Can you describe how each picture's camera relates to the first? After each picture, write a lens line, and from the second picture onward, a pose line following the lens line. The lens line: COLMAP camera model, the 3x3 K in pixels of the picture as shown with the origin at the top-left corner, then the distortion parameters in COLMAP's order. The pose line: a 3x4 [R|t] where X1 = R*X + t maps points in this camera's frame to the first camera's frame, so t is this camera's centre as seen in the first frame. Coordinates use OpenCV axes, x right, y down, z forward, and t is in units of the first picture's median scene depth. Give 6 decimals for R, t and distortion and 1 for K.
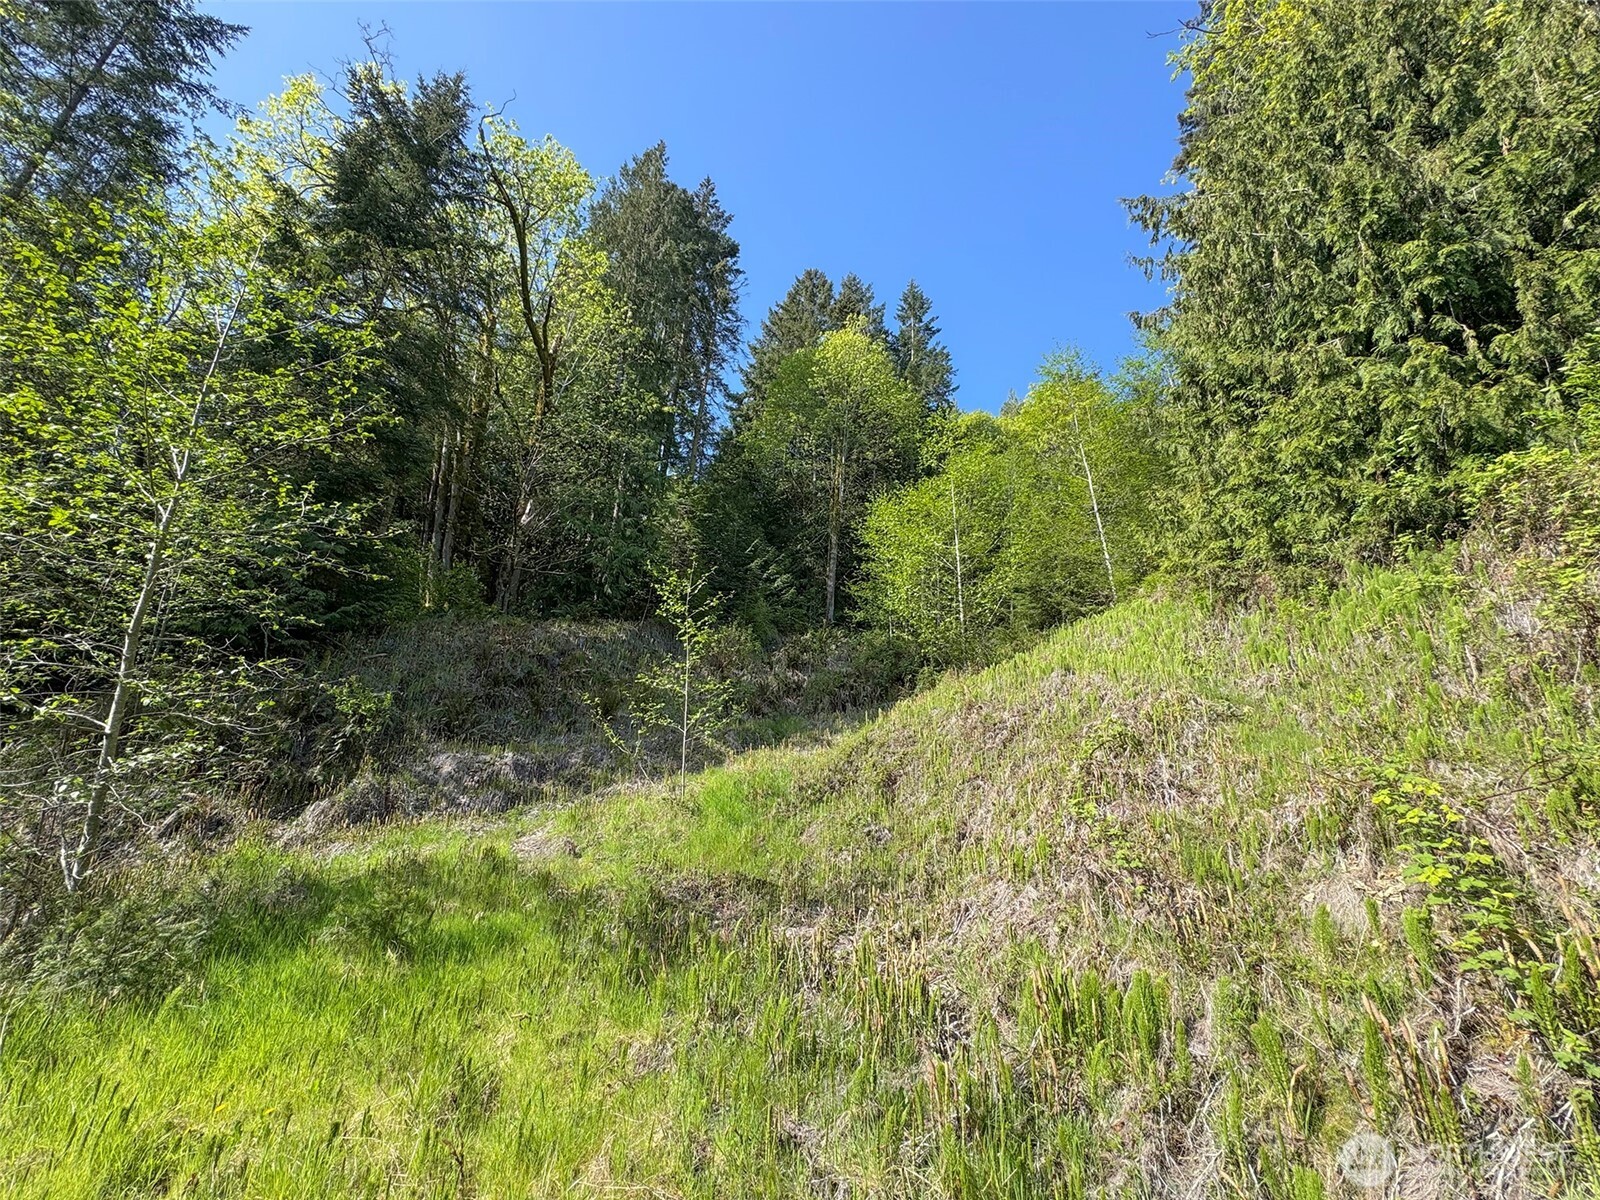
lens RADIAL K [[633.9, 0, 795.6], [0, 633.9, 597.8], [0, 0, 1]] dist [-0.002927, 0.000089]
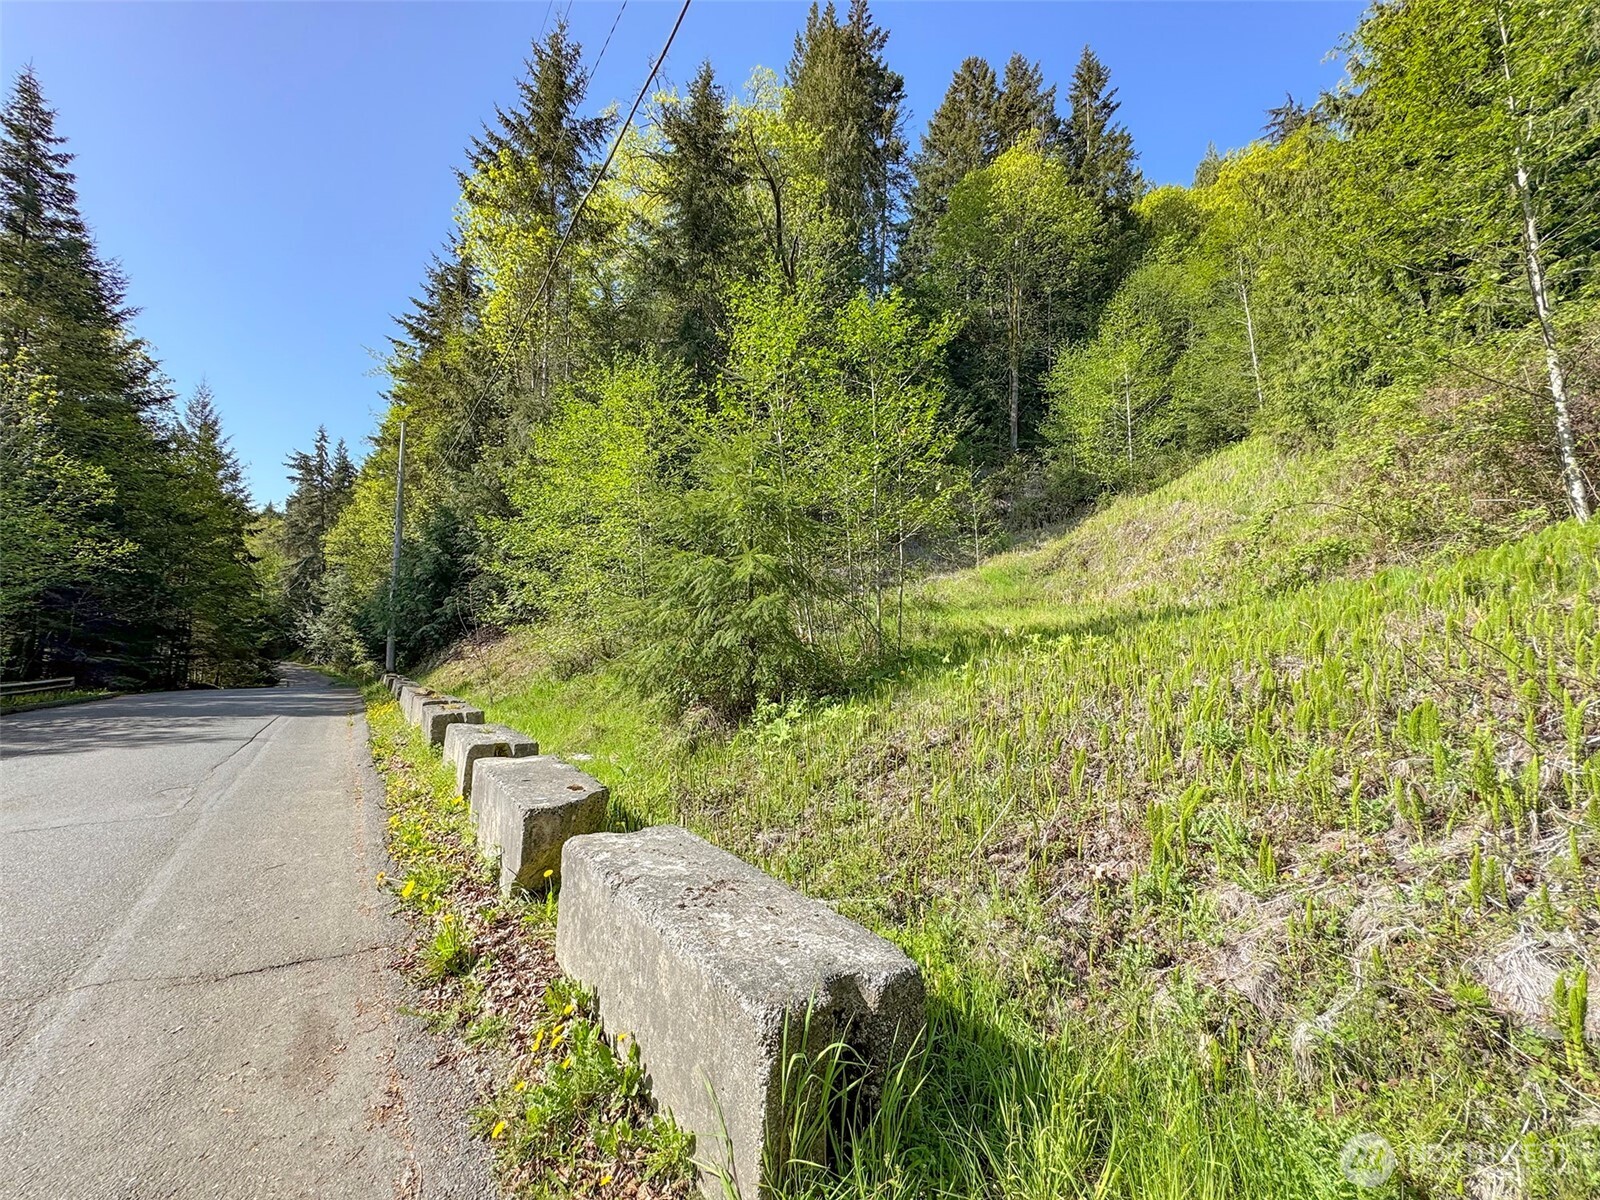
lens RADIAL K [[645.4, 0, 800.0], [0, 645.4, 586.3], [0, 0, 1]] dist [0.000529, 0.000198]
pose [[0.967399, -0.060257, -0.245983, -0.095349], [0.121784, 0.962296, 0.243220, -0.105530], [0.222052, -0.265247, 0.938263, -0.488033]]
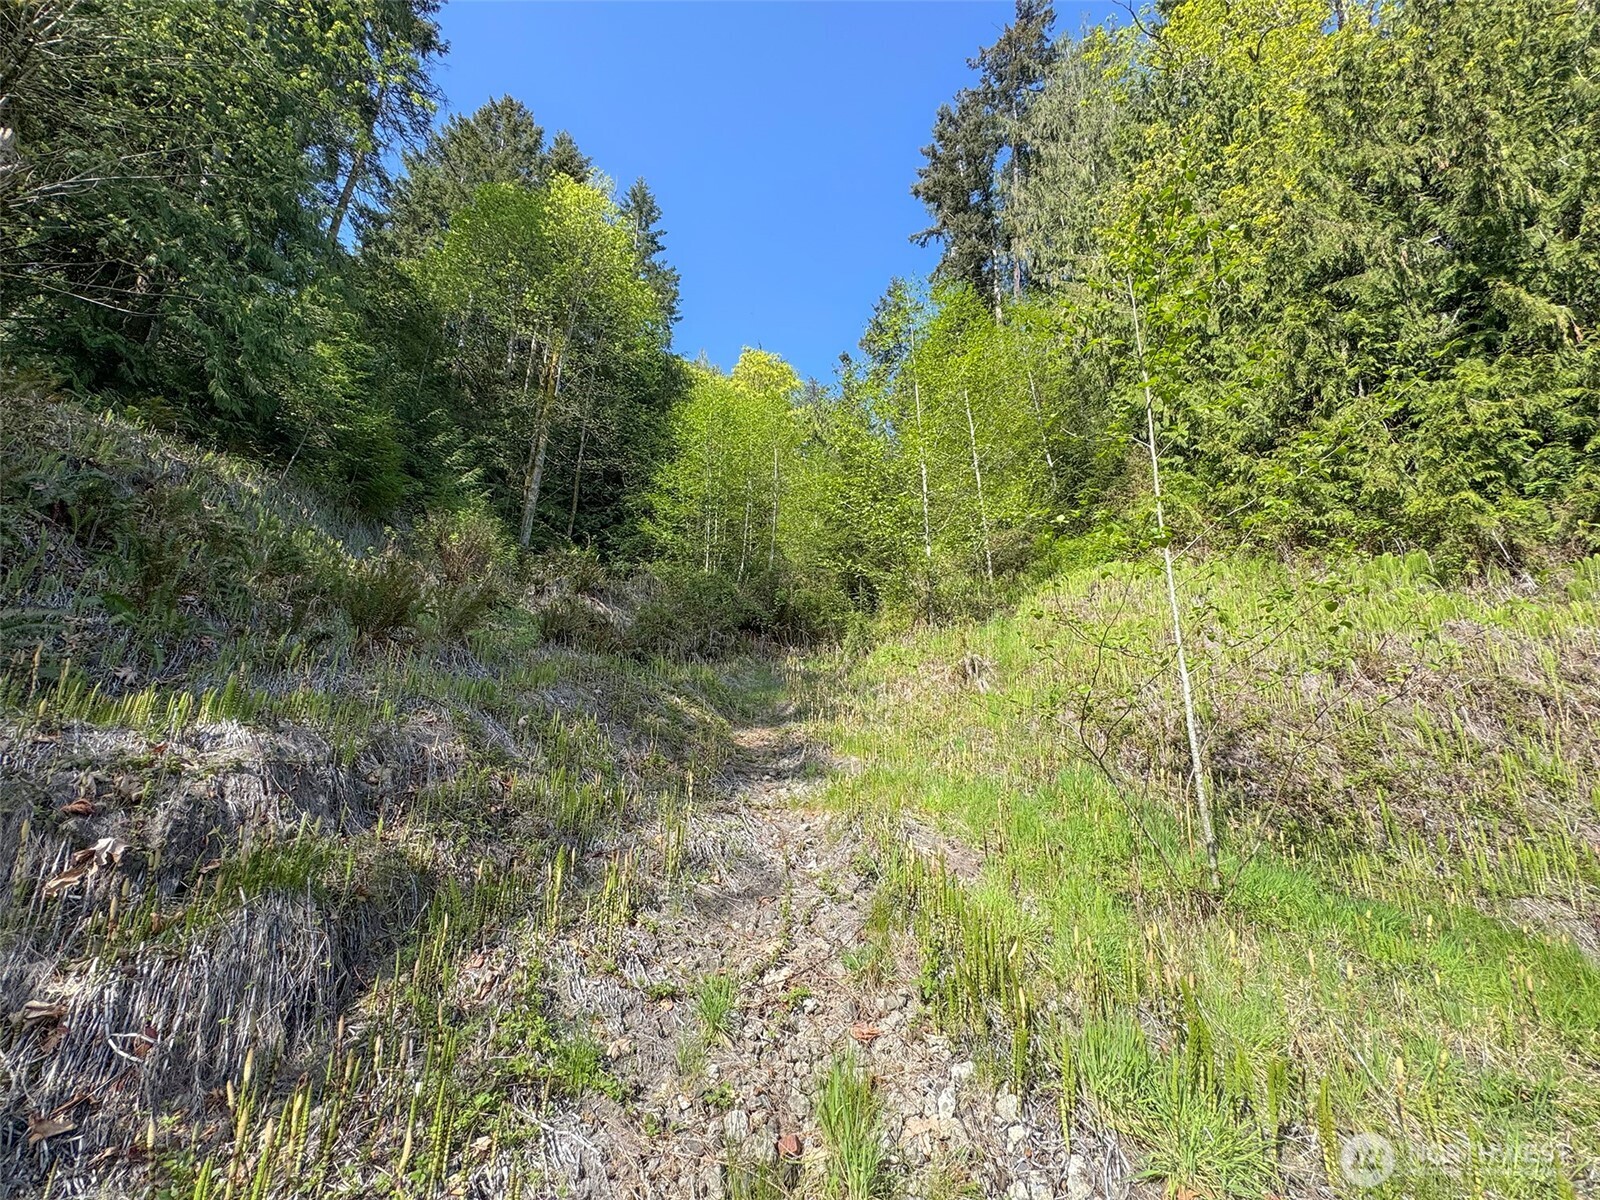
lens RADIAL K [[639.3, 0, 803.9], [0, 639.3, 594.4], [0, 0, 1]] dist [-0.001475, -0.000138]
pose [[0.795152, 0.136860, 0.590764, -0.237154], [-0.164511, 0.986350, -0.007078, 0.085668], [-0.583669, -0.091559, 0.806813, 0.361492]]
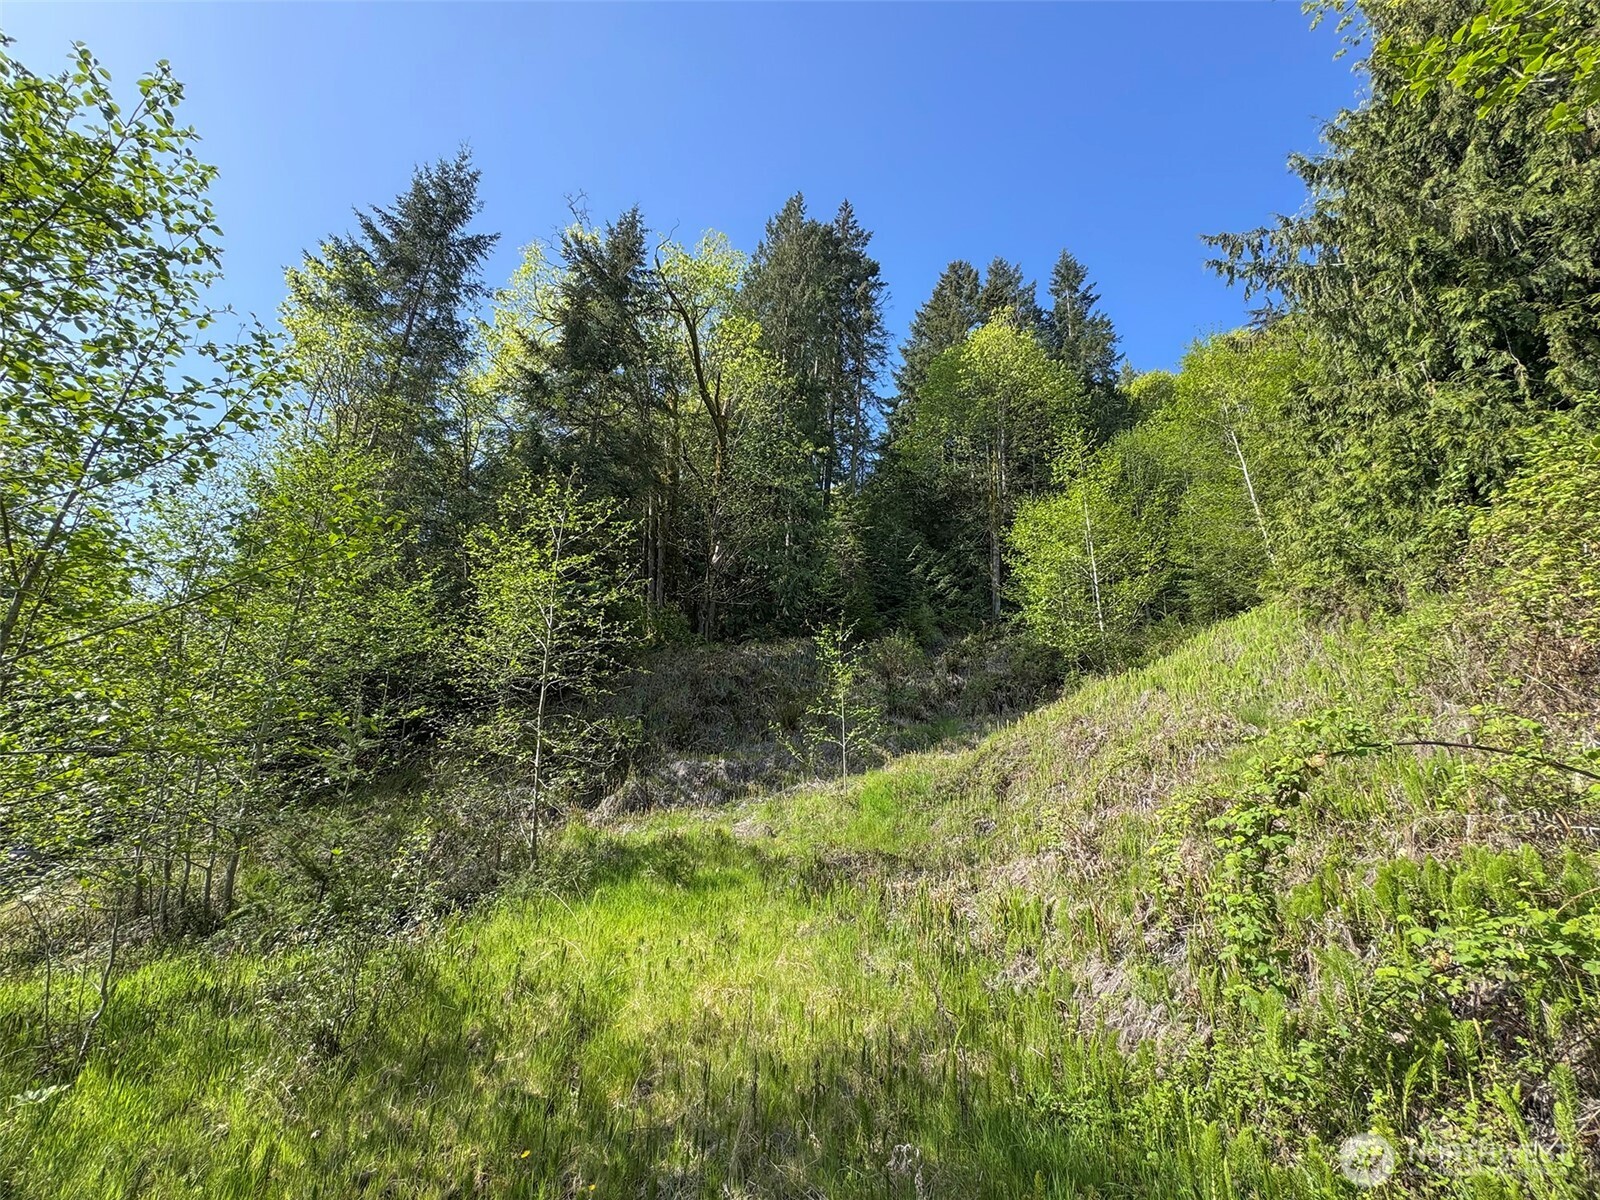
lens RADIAL K [[633.4, 0, 798.1], [0, 633.4, 593.9], [0, 0, 1]] dist [-0.001584, -0.000022]
pose [[0.958383, -0.082264, -0.273378, 0.054074], [0.085325, 0.996353, -0.000696, -0.050165], [0.272438, -0.022659, 0.961906, -0.131965]]
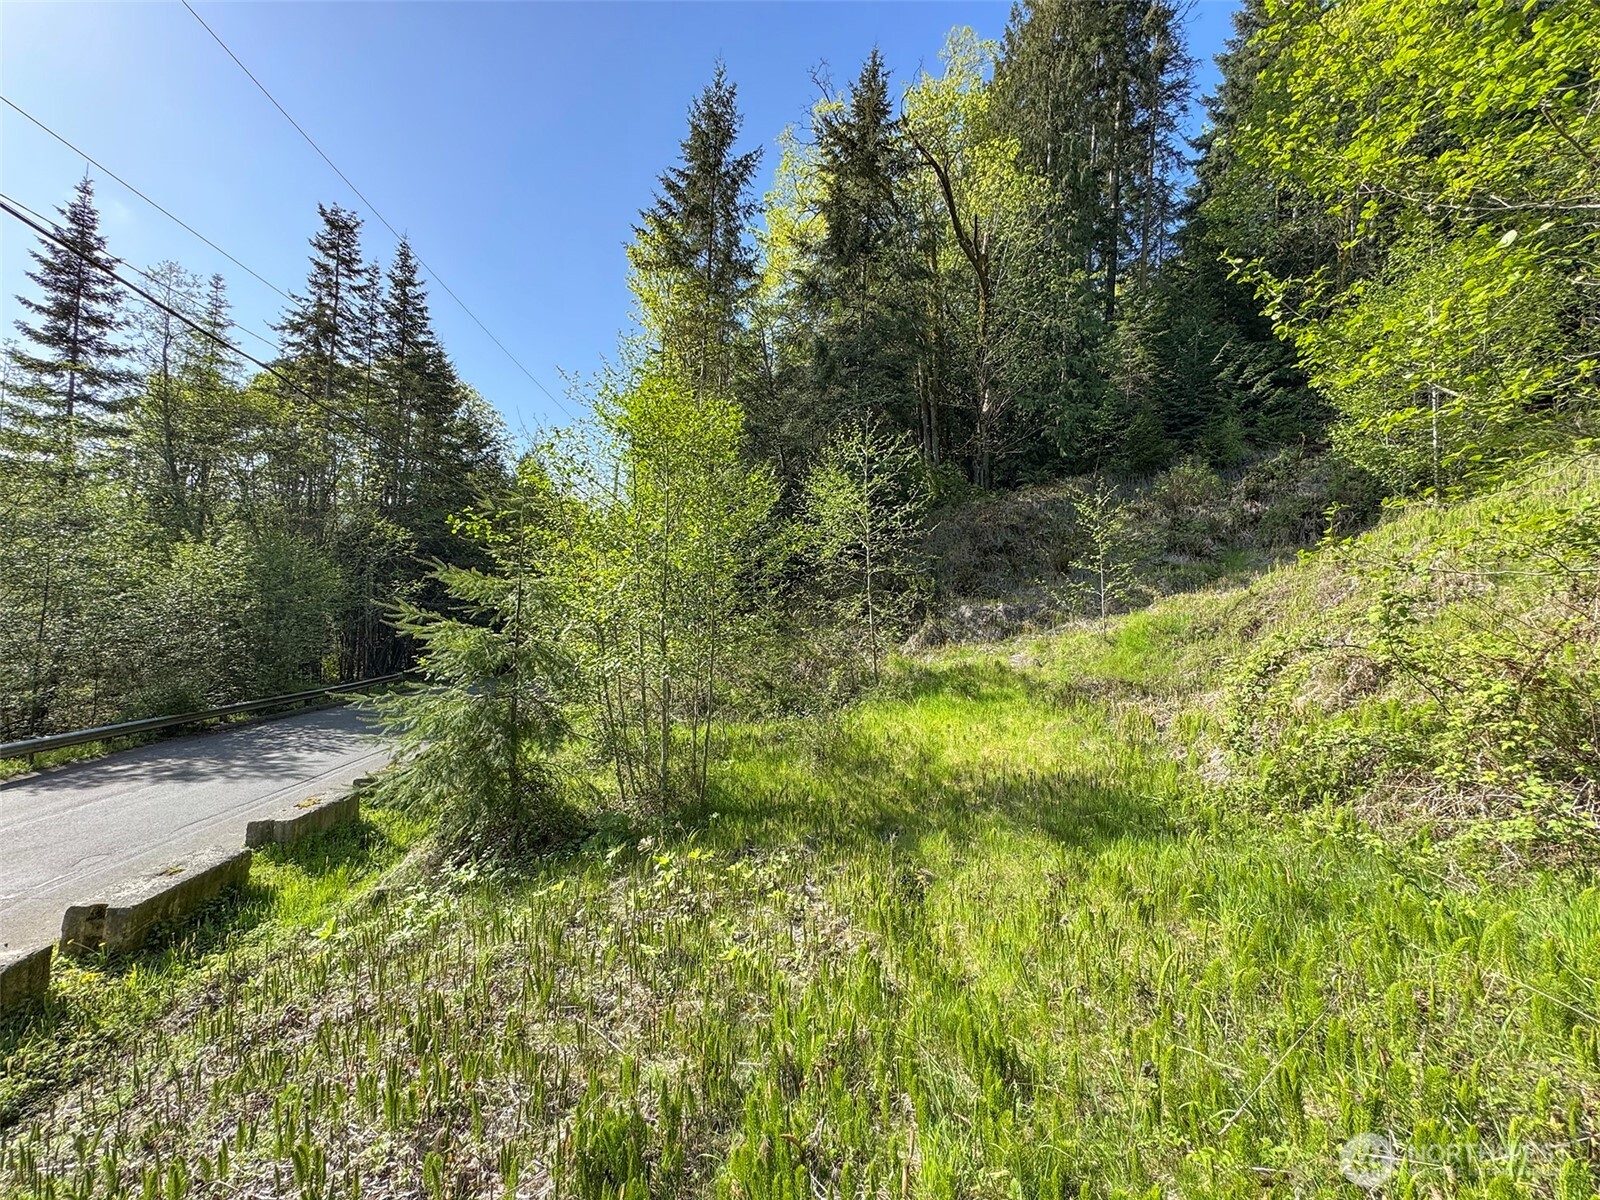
lens RADIAL K [[639.3, 0, 803.9], [0, 639.3, 594.4], [0, 0, 1]] dist [-0.001475, -0.000138]
pose [[0.751012, -0.031042, -0.659559, 0.141511], [0.218429, 0.954334, 0.203801, -0.124689], [0.623113, -0.297124, 0.723497, -0.278876]]
